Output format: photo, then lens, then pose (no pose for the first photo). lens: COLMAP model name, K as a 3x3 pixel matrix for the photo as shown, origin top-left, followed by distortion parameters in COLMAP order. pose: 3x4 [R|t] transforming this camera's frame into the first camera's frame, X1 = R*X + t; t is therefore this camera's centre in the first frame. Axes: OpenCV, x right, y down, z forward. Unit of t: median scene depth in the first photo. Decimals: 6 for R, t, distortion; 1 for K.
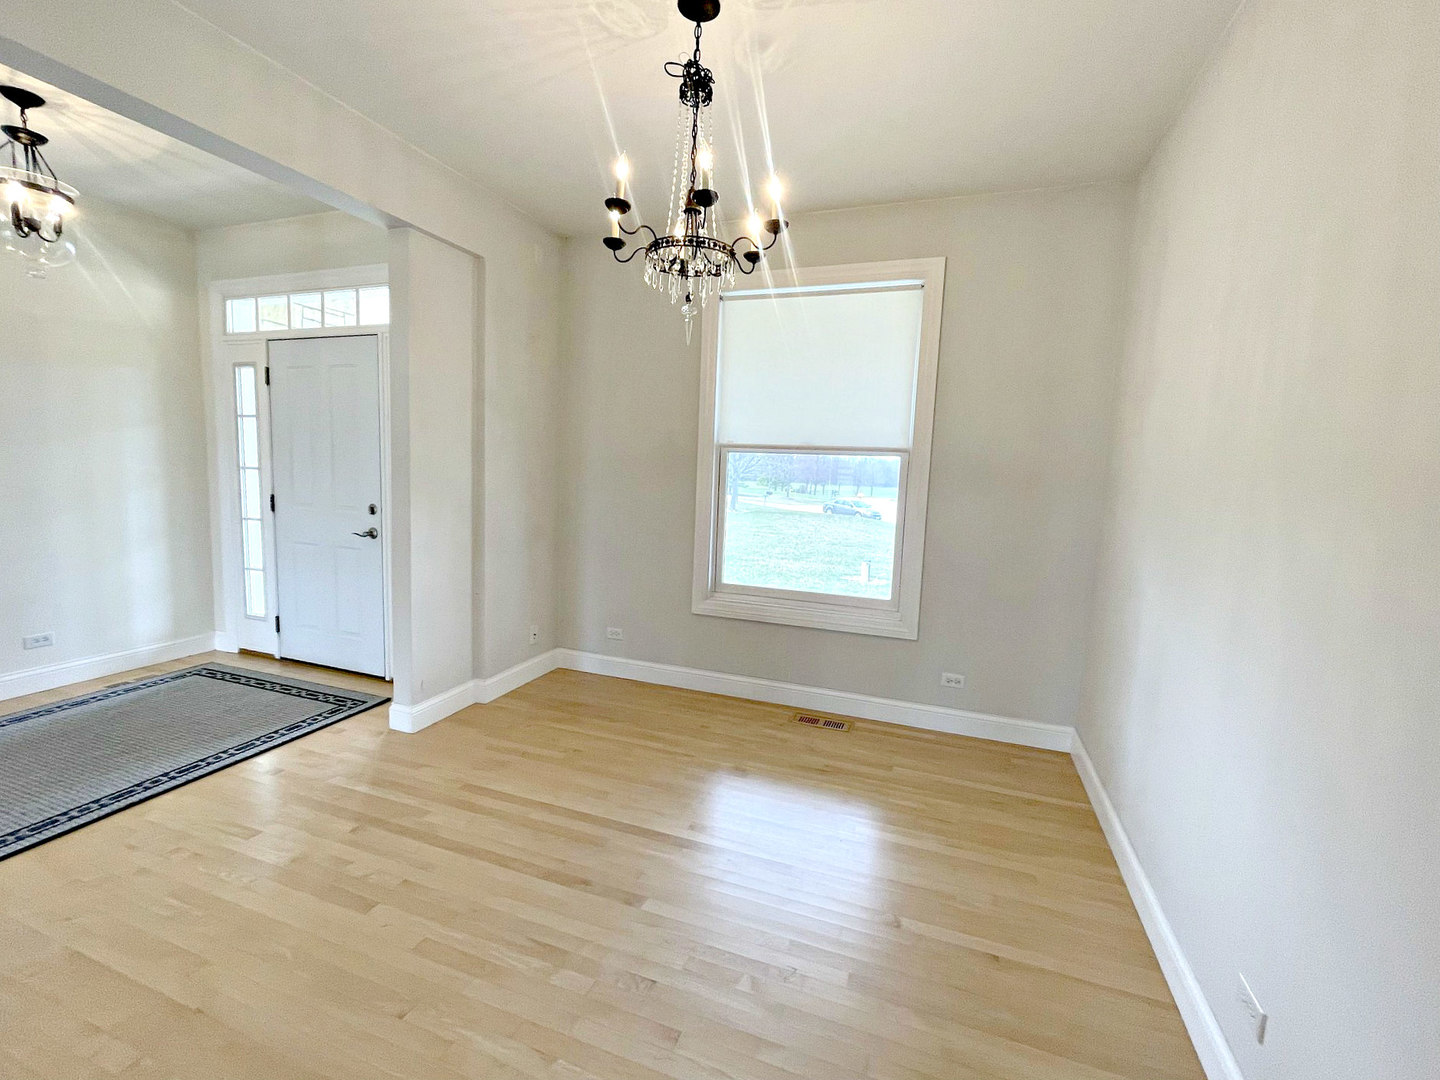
lens RADIAL K [[637.4, 0, 707.9], [0, 637.4, 535.7], [0, 0, 1]] dist [-0.000486, 0.000672]
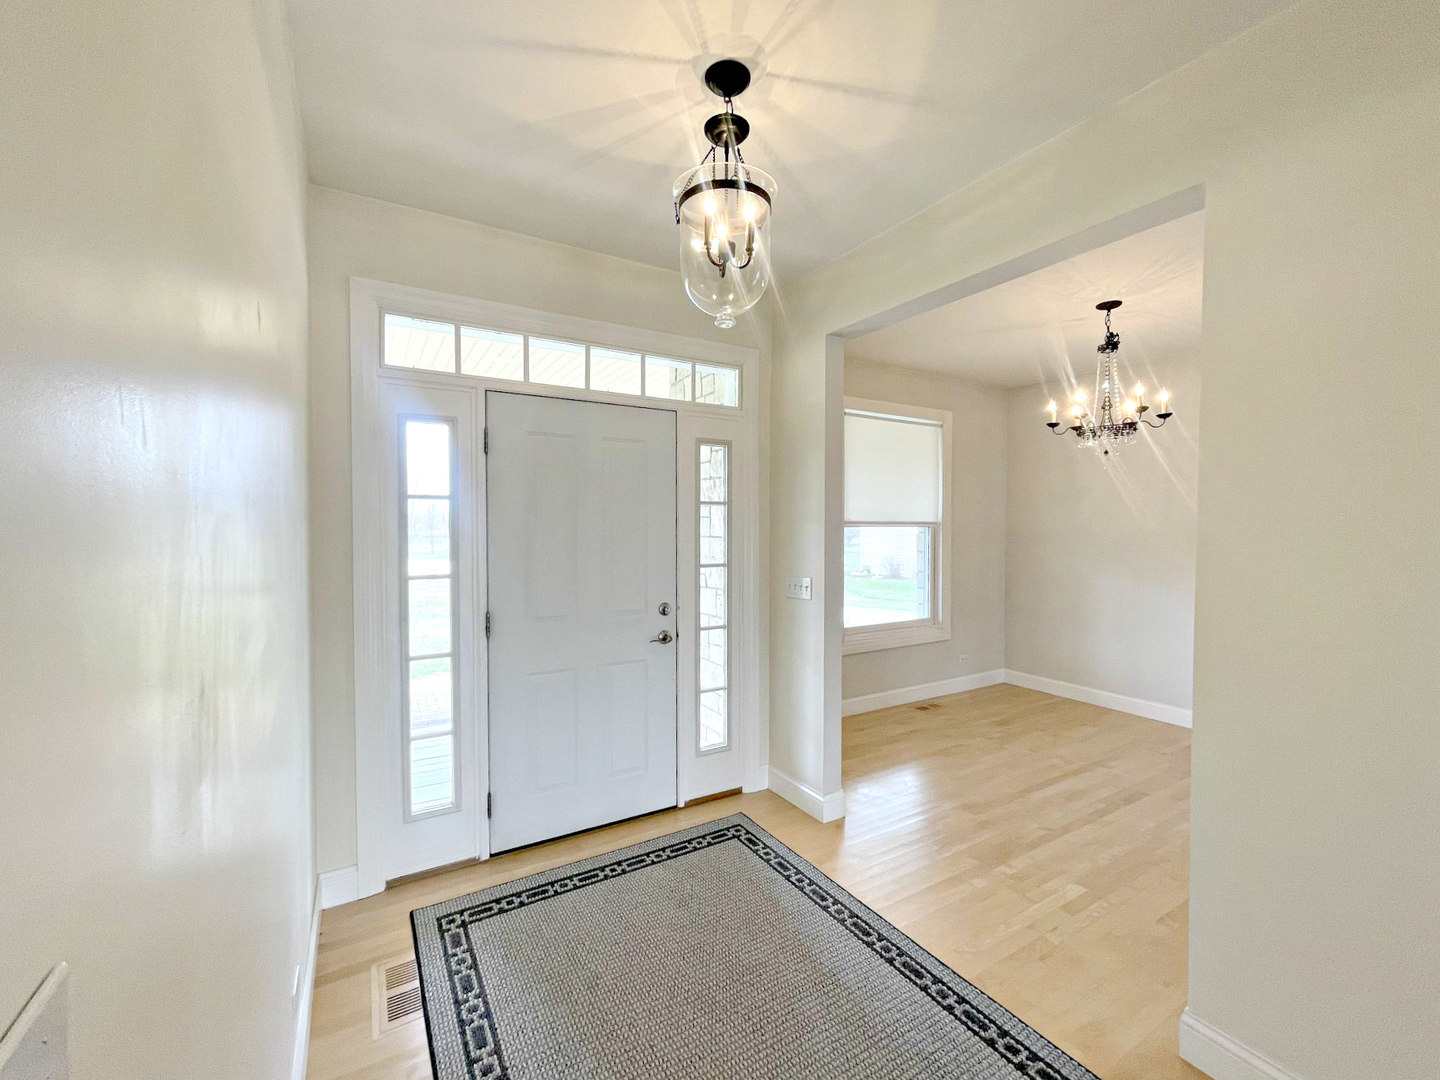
lens RADIAL K [[599.0, 0, 717.5], [0, 599.0, 536.2], [0, 0, 1]] dist [-0.002794, -0.000395]
pose [[0.624177, -0.047320, 0.779849, -1.131946], [0.111032, 0.993406, -0.028590, -0.109897], [-0.773353, 0.104433, 0.625315, 0.444598]]
